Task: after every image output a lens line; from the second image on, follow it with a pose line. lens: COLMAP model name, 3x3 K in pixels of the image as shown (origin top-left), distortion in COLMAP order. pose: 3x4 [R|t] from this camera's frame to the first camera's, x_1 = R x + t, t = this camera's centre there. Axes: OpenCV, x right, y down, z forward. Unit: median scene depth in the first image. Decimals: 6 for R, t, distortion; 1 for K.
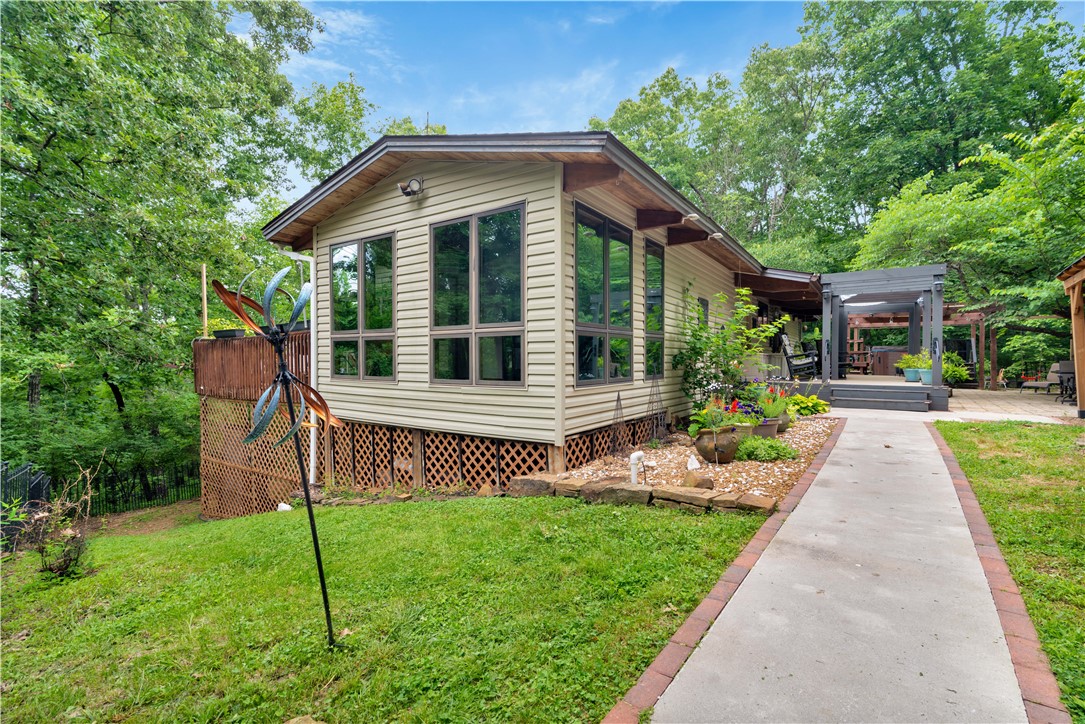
lens RADIAL K [[490.1, 0, 548.4], [0, 490.1, 364.2], [0, 0, 1]] dist [-0.002967, -0.000187]
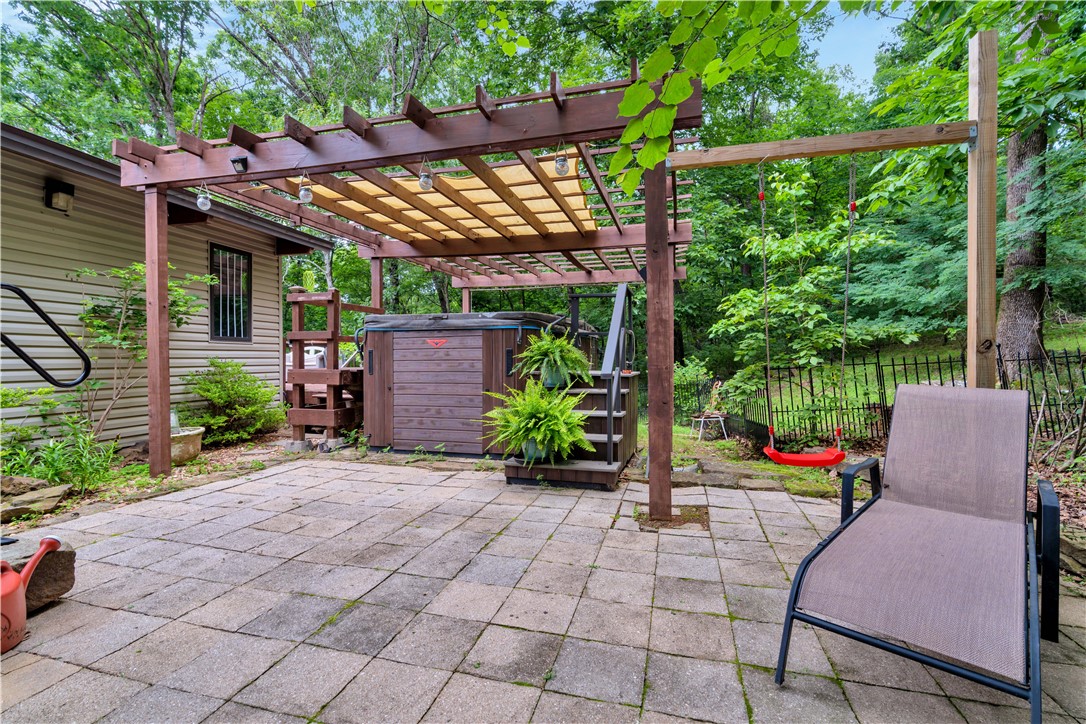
lens RADIAL K [[473.0, 0, 543.0], [0, 473.0, 362.0], [0, 0, 1]] dist [-0.000622, -0.000037]
pose [[0.938536, -0.007198, 0.345107, 1.201232], [0.006134, 0.999972, 0.004177, -0.015889], [-0.345127, -0.001804, 0.938554, 1.247841]]
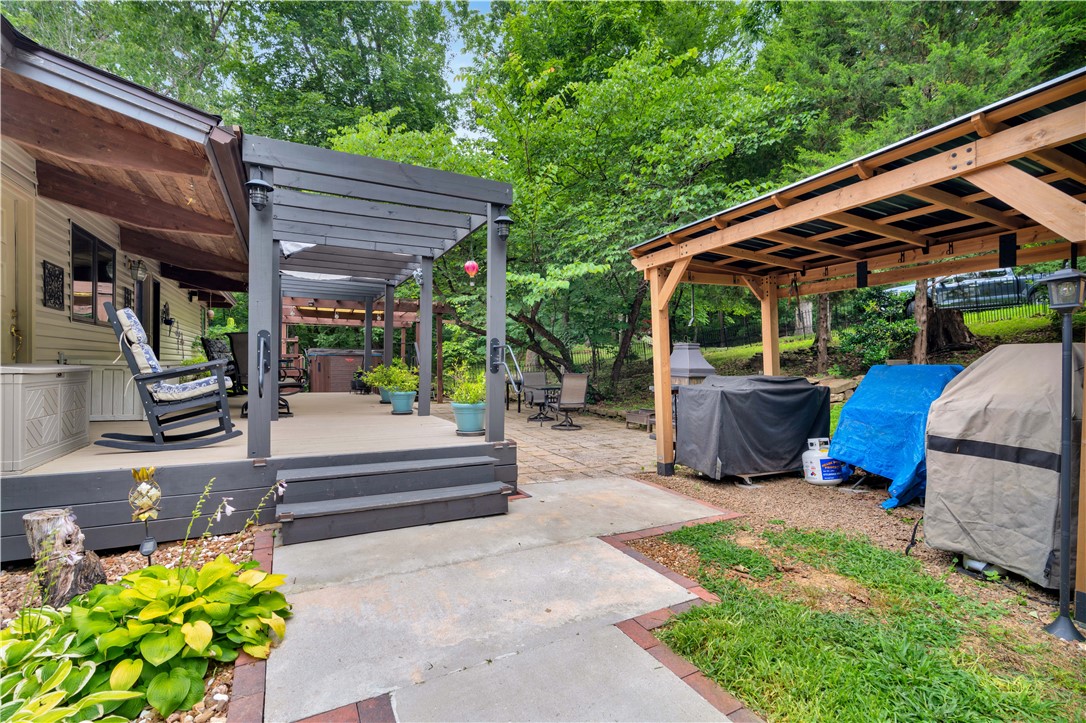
lens RADIAL K [[490.5, 0, 548.9], [0, 490.5, 363.7], [0, 0, 1]] dist [-0.002967, -0.000187]
pose [[0.473700, -0.002864, 0.880682, 0.331897], [0.002821, 0.999995, 0.001735, -0.024192], [-0.880682, 0.001662, 0.473705, 0.605875]]
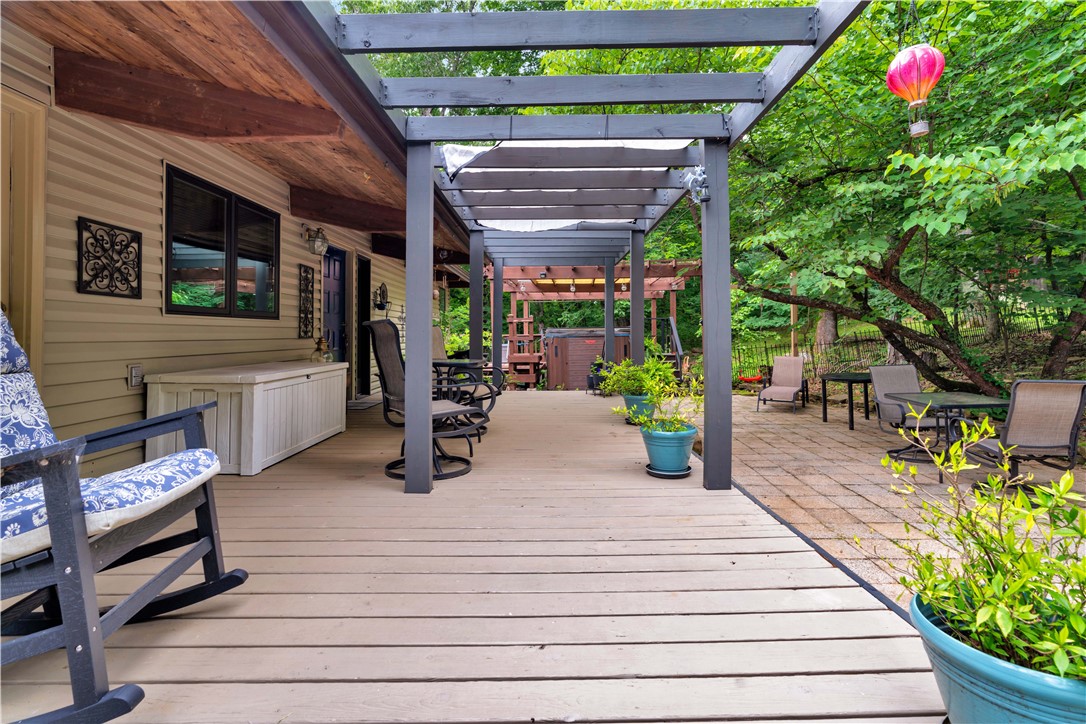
lens RADIAL K [[510.0, 0, 538.6], [0, 510.0, 331.3], [0, 0, 1]] dist [-0.001721, -0.000299]
pose [[0.841187, -0.011942, 0.540612, 0.553047], [0.022345, 0.999670, -0.012686, -0.045909], [-0.540282, 0.022751, 0.841177, 0.838634]]
